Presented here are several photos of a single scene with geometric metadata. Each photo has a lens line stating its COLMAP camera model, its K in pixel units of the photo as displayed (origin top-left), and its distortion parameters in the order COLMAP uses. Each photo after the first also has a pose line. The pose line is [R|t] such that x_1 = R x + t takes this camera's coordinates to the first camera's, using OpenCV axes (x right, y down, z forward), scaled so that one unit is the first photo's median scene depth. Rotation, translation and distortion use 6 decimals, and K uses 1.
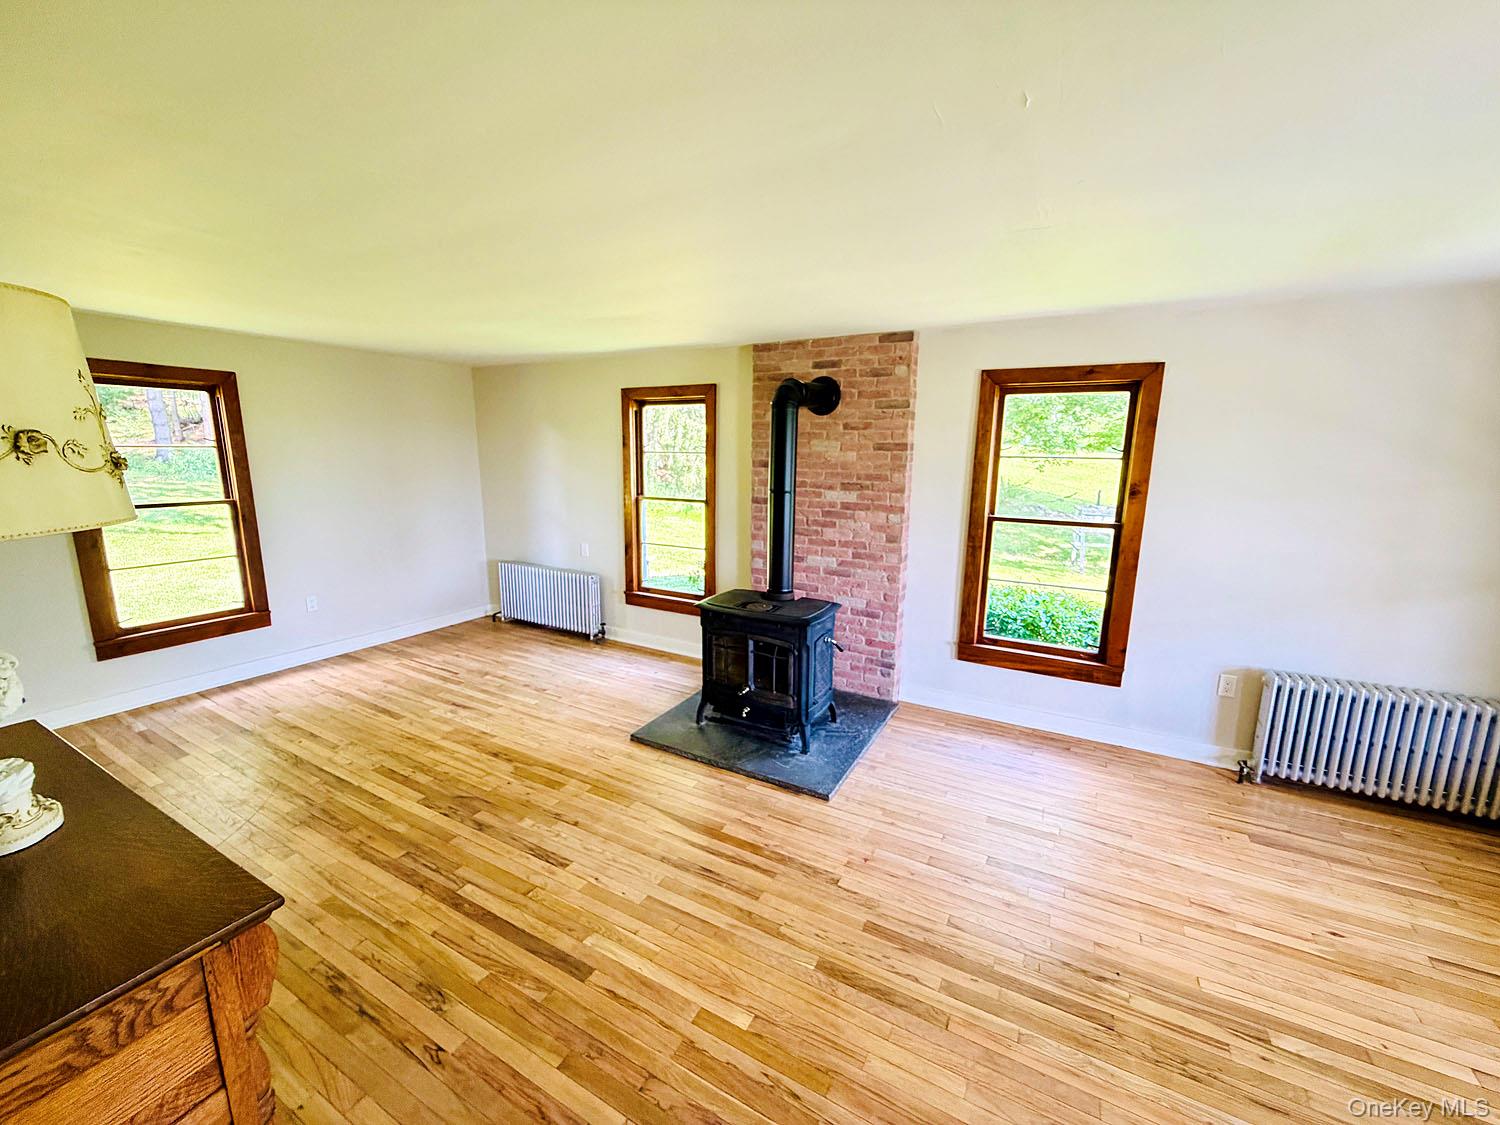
lens RADIAL K [[599.9, 0, 746.4], [0, 599.9, 558.7], [0, 0, 1]] dist [0.000275, -0.000308]
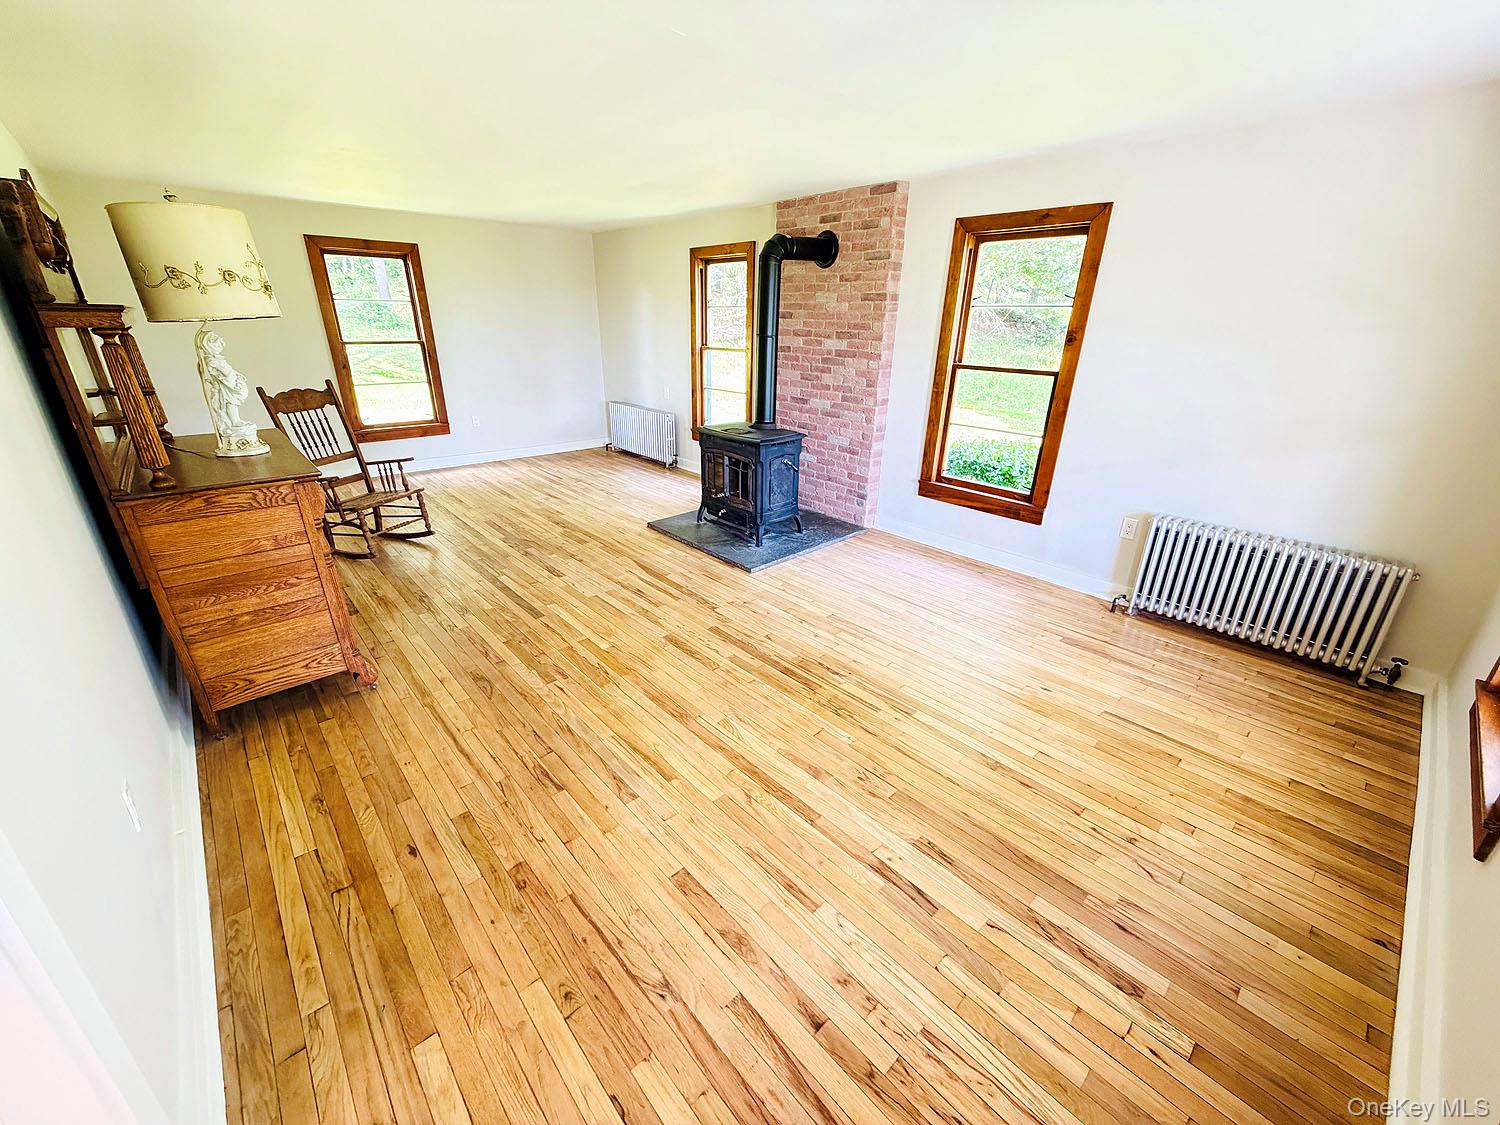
lens RADIAL K [[599.9, 0, 746.4], [0, 599.9, 558.7], [0, 0, 1]] dist [0.000275, -0.000308]
pose [[0.946073, 0.124013, -0.299278, 0.419991], [-0.062392, 0.976283, 0.207315, 0.073293], [0.317890, -0.177463, 0.931372, -0.203915]]
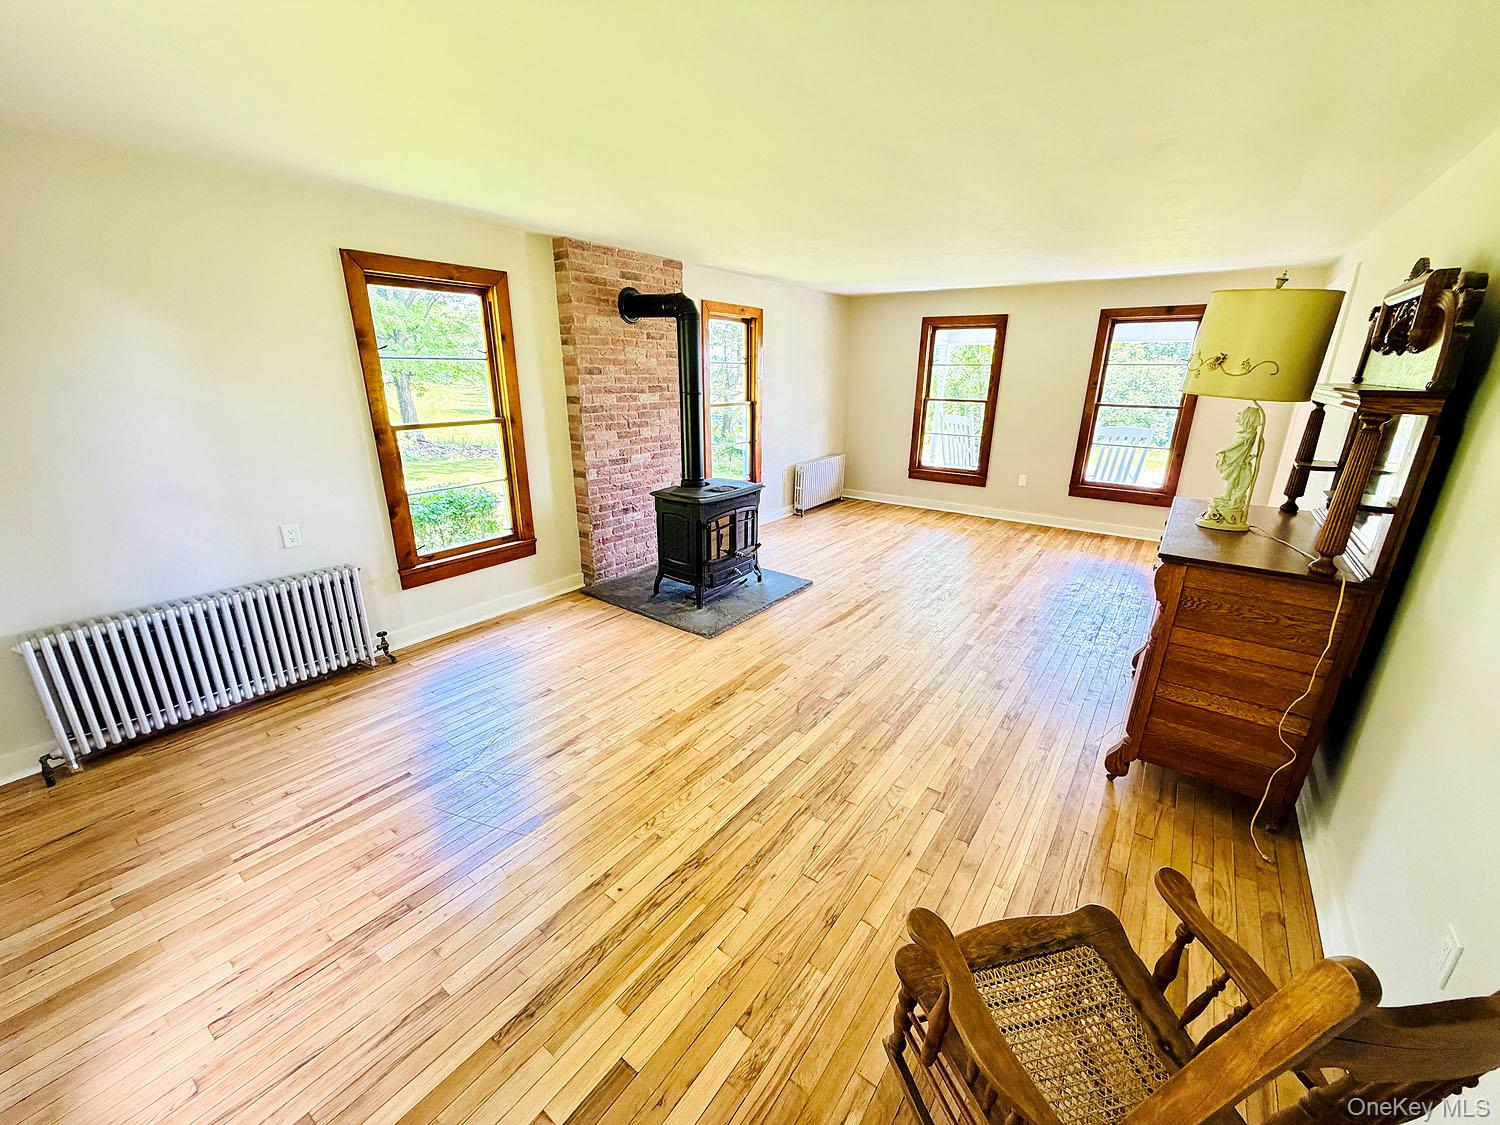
lens RADIAL K [[599.9, 0, 746.4], [0, 599.9, 558.7], [0, 0, 1]] dist [0.000275, -0.000308]
pose [[0.127849, -0.308521, 0.942587, -1.094183], [0.171237, 0.942980, 0.285424, -0.119361], [-0.976900, 0.124914, 0.173389, 0.704917]]
